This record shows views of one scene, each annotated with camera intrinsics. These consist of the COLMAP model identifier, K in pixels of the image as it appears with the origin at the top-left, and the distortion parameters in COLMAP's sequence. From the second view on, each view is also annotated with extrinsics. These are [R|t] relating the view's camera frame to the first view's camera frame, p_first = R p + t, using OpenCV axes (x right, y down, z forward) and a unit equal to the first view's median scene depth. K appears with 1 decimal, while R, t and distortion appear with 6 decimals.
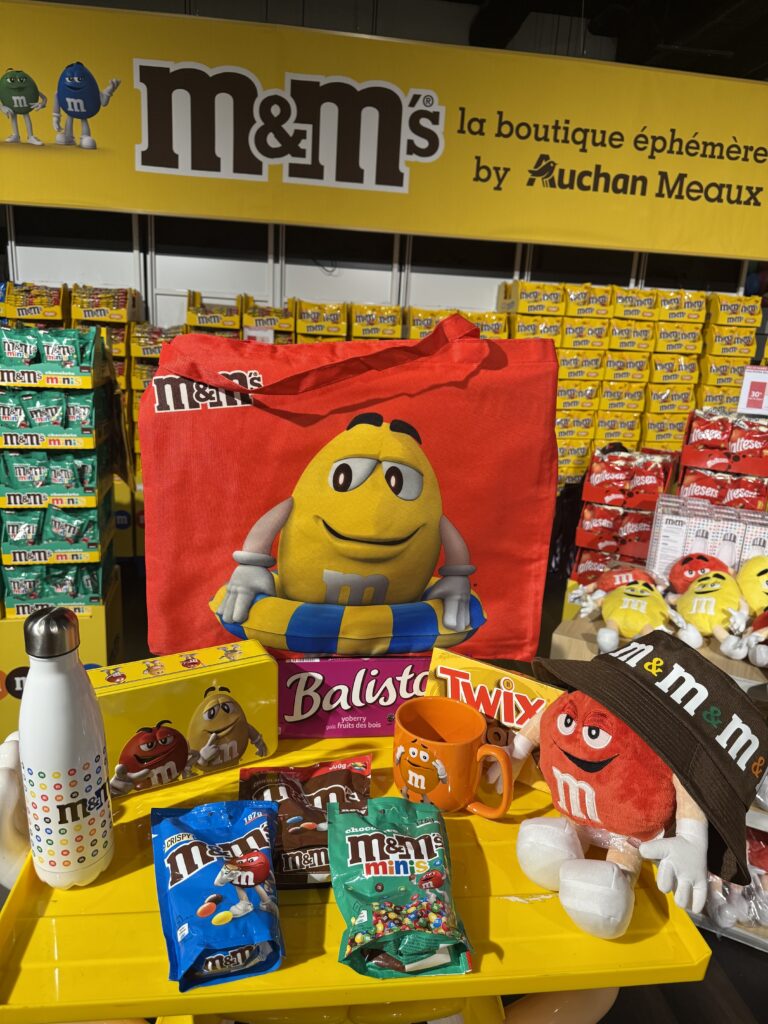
lens RADIAL K [[741.2, 0, 379.9], [0, 741.2, 506.4], [0, 0, 1]] dist [-0.013902, -0.004100]
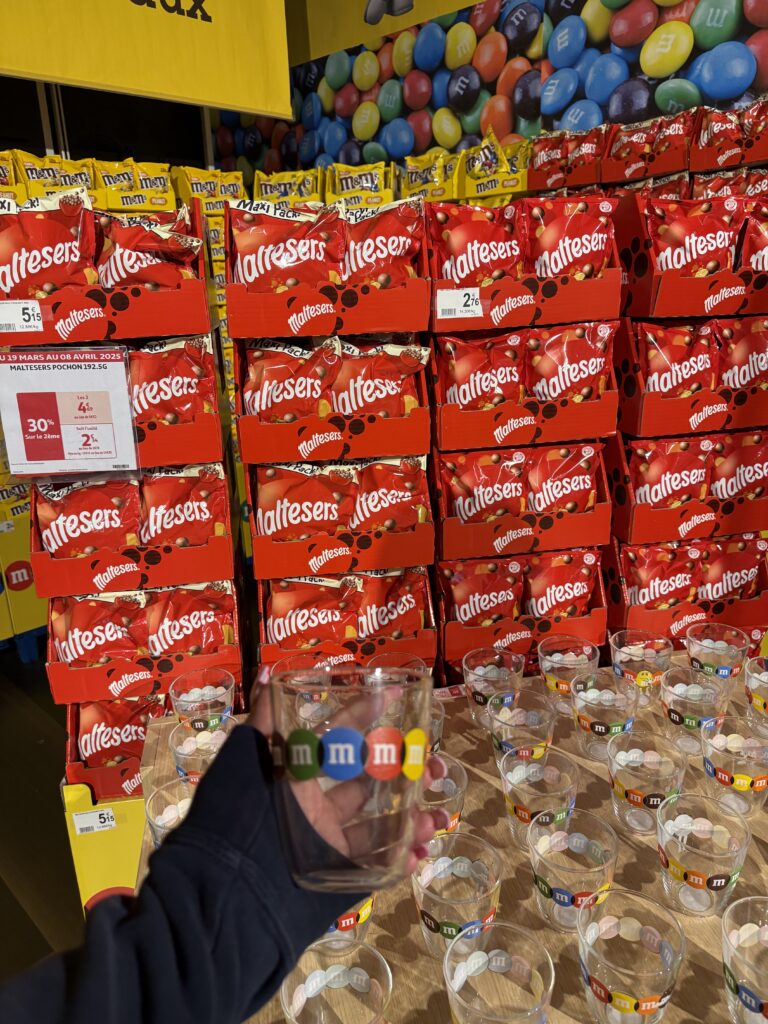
lens RADIAL K [[741.2, 0, 379.9], [0, 741.2, 506.4], [0, 0, 1]] dist [-0.013902, -0.004100]
pose [[0.772719, -0.271139, 0.573925, 0.208860], [0.231097, 0.962294, 0.143472, -0.075099], [-0.591185, 0.021769, 0.806242, 0.593032]]
